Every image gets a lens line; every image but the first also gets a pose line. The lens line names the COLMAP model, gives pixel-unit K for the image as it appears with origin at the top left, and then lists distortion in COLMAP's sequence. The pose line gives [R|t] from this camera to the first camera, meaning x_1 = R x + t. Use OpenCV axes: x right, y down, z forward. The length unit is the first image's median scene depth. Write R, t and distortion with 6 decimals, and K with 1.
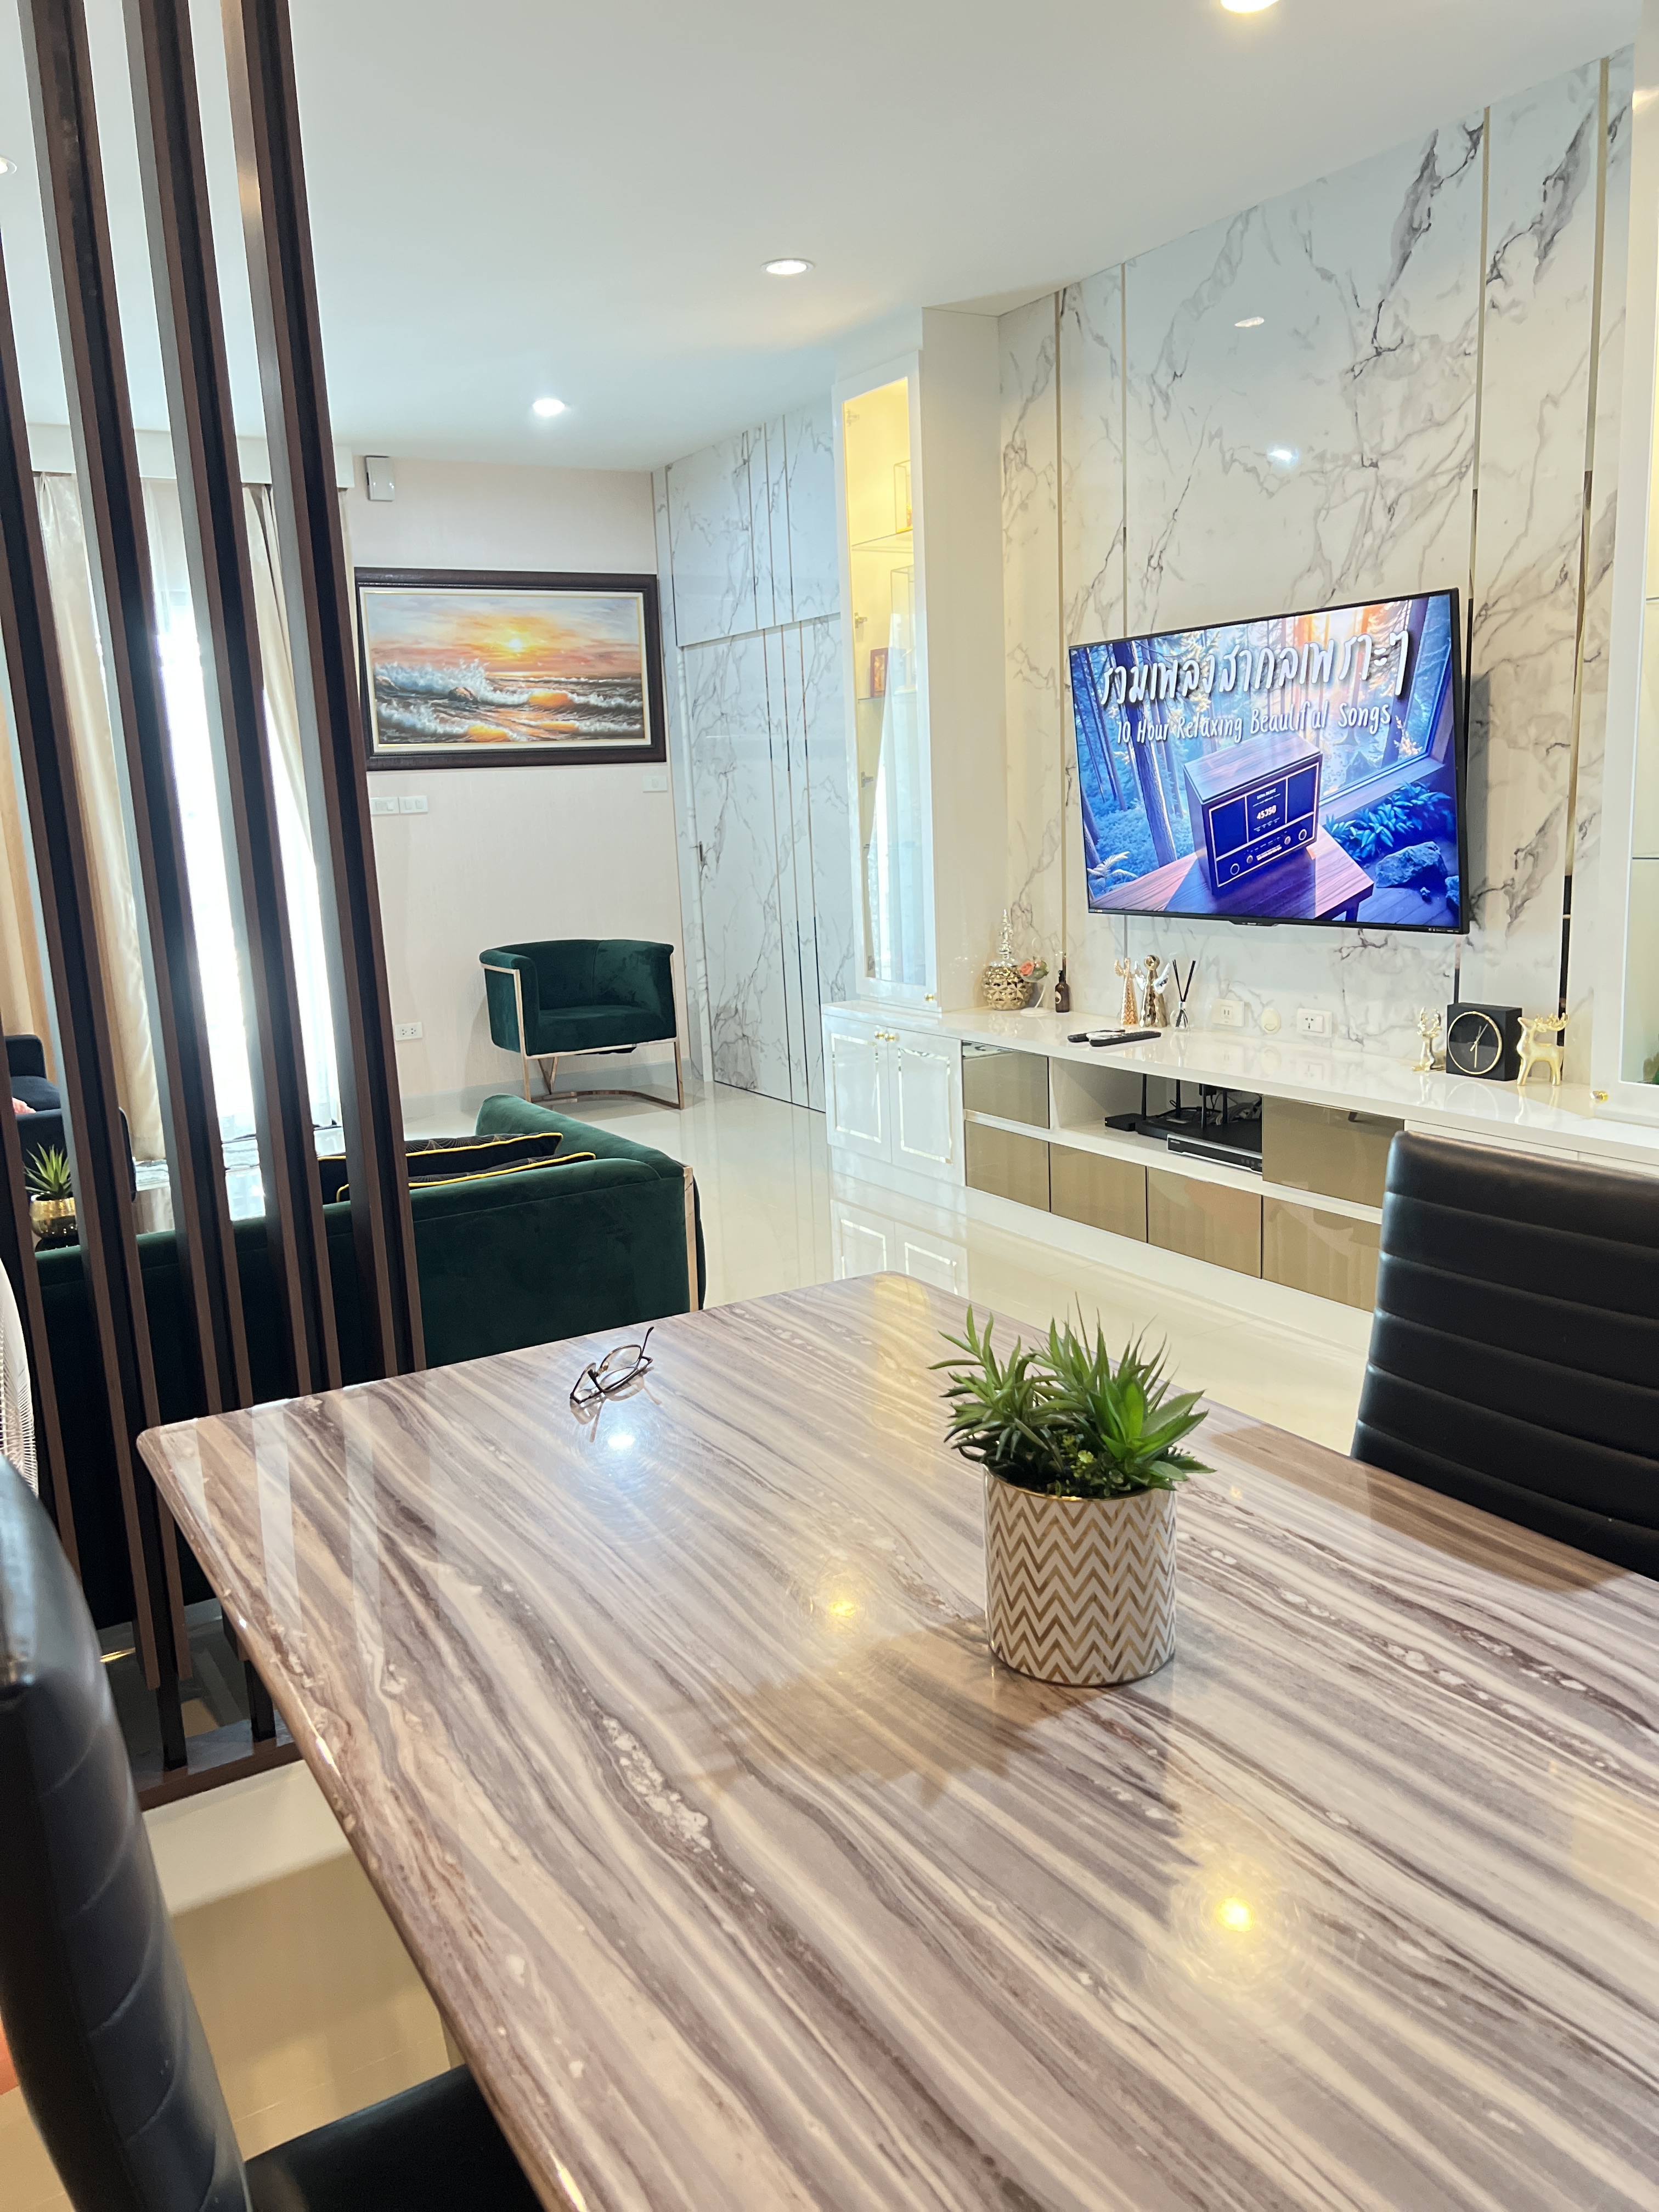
lens RADIAL K [[1668.2, 0, 830.4], [0, 1668.2, 1107.0], [0, 0, 1]] dist [0.026150, -0.002358]
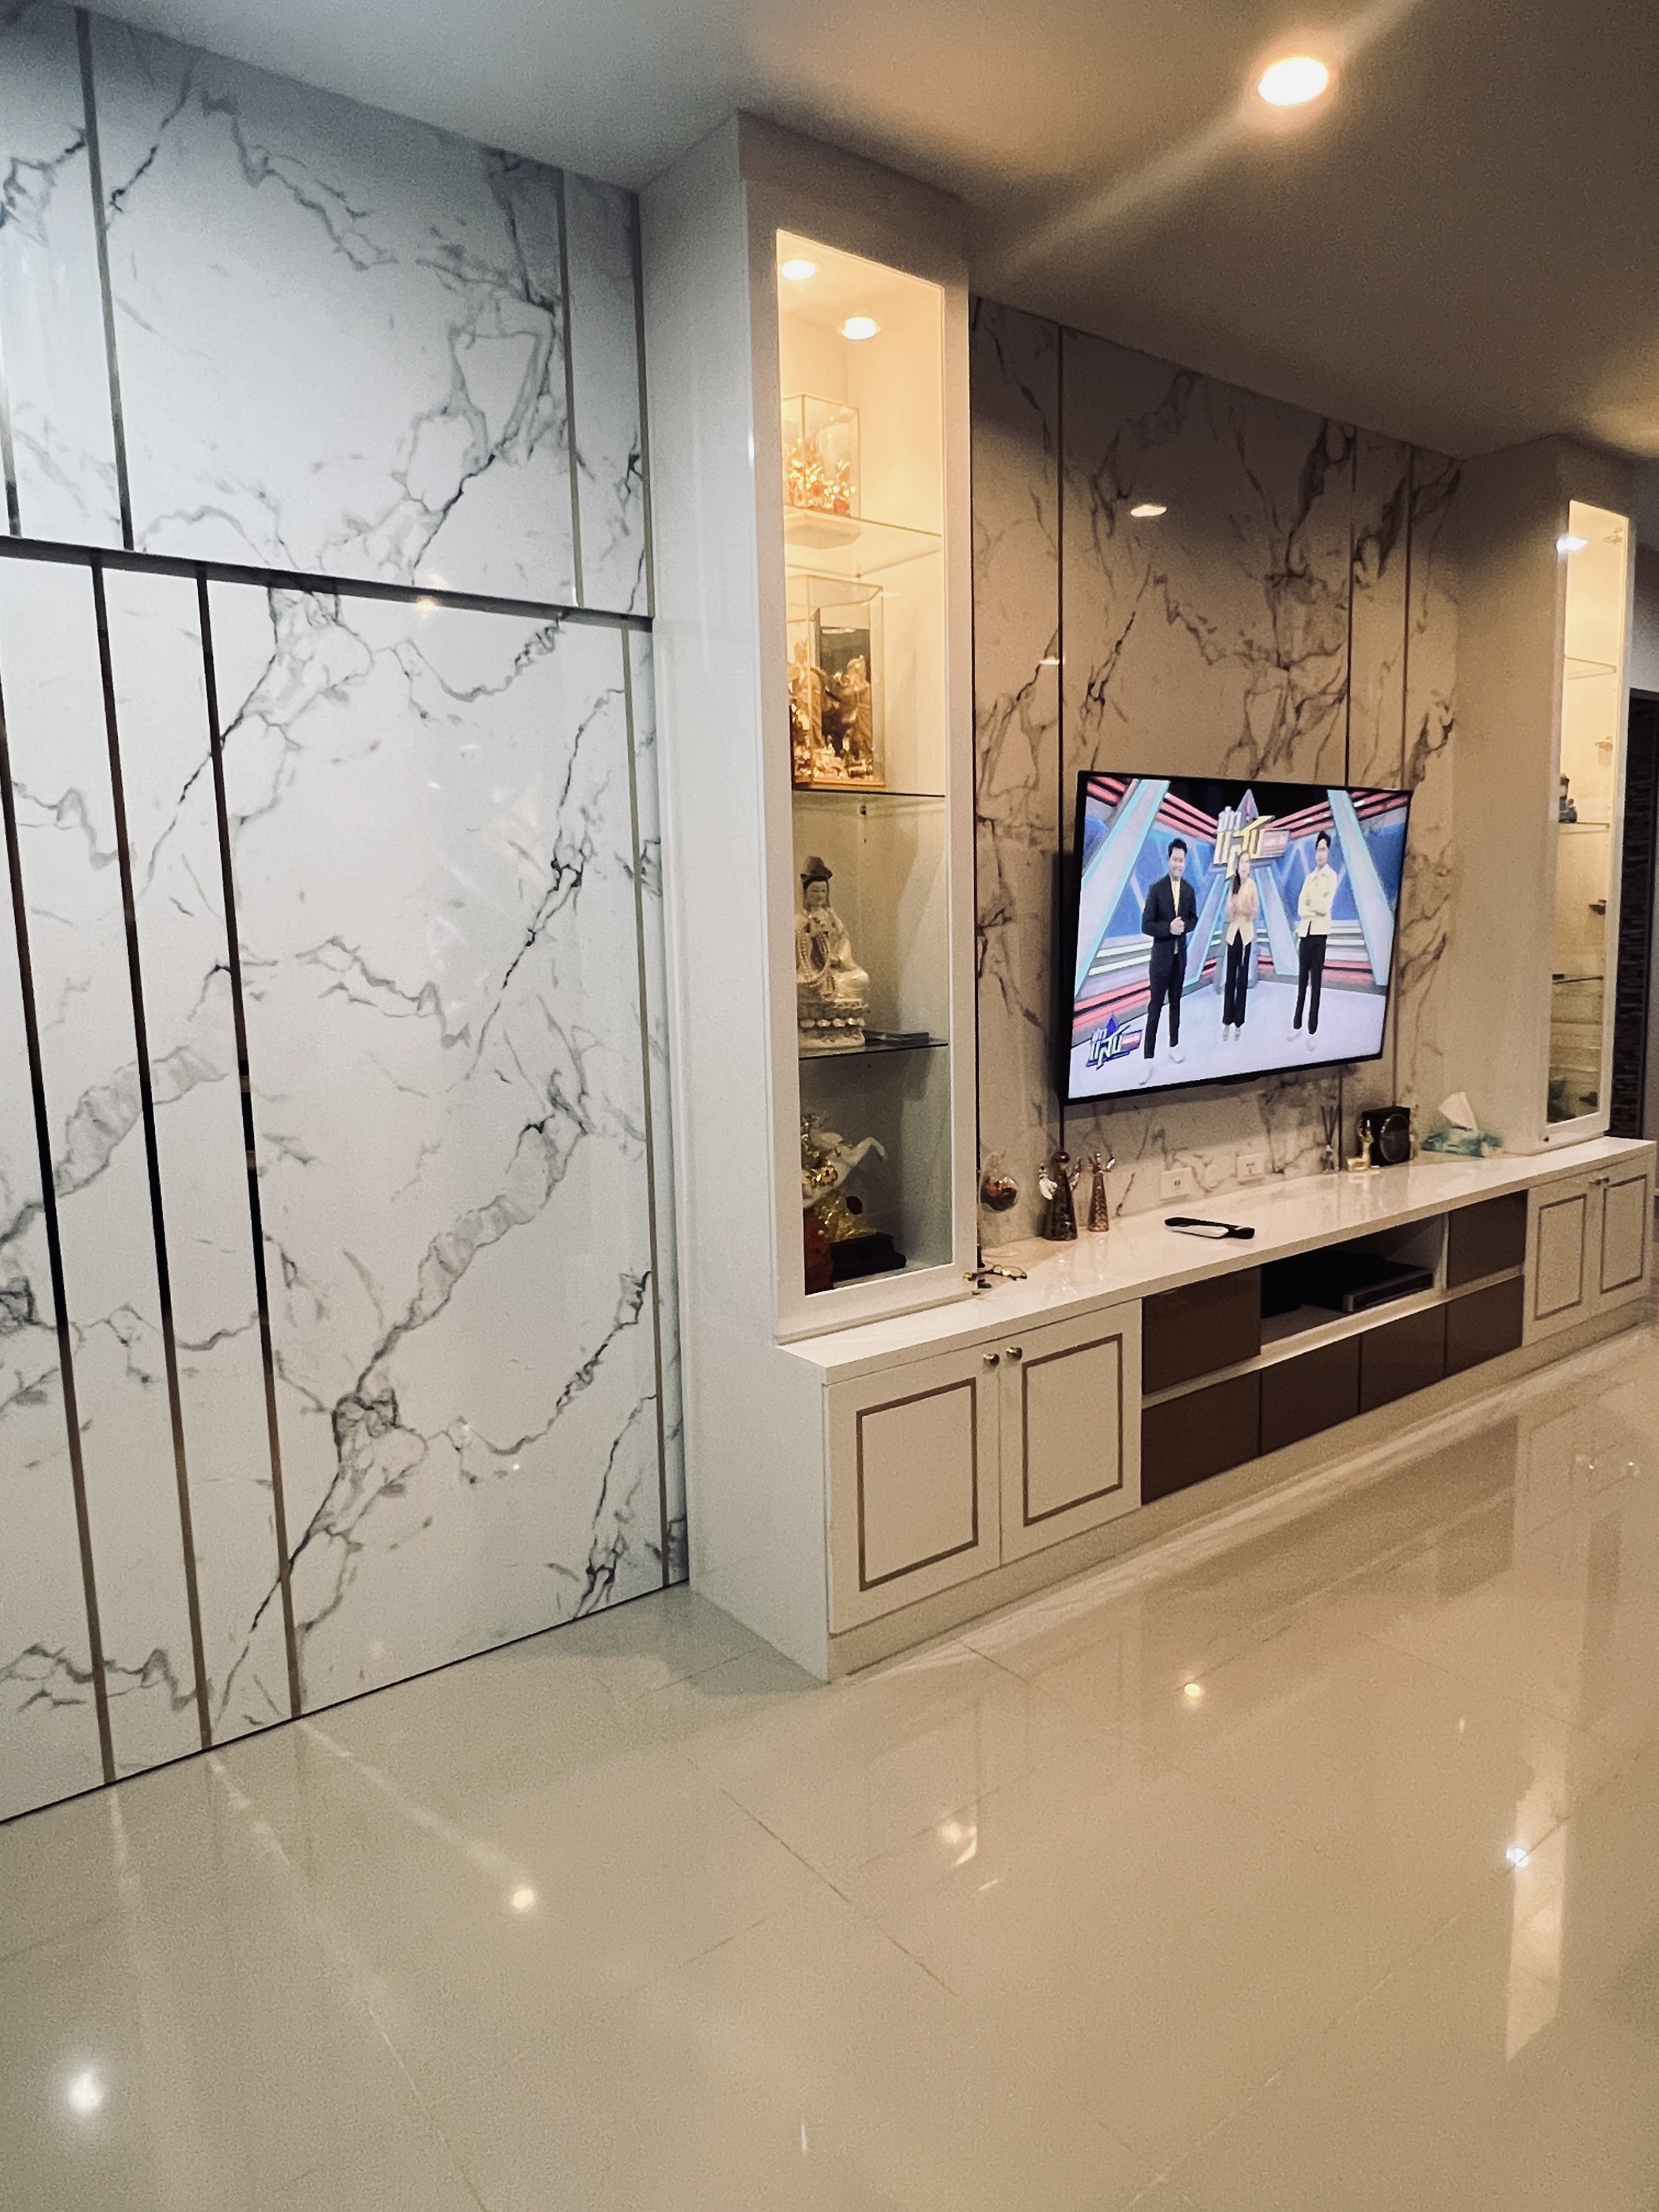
lens RADIAL K [[1359.2, 0, 827.3], [0, 1359.2, 1100.3], [0, 0, 1]] dist [0.002299, 0.000289]
pose [[-0.097788, -0.081178, 0.991891, -0.578347], [0.221904, 0.969798, 0.101247, -0.256635], [-0.970153, 0.230005, -0.076821, 1.421086]]
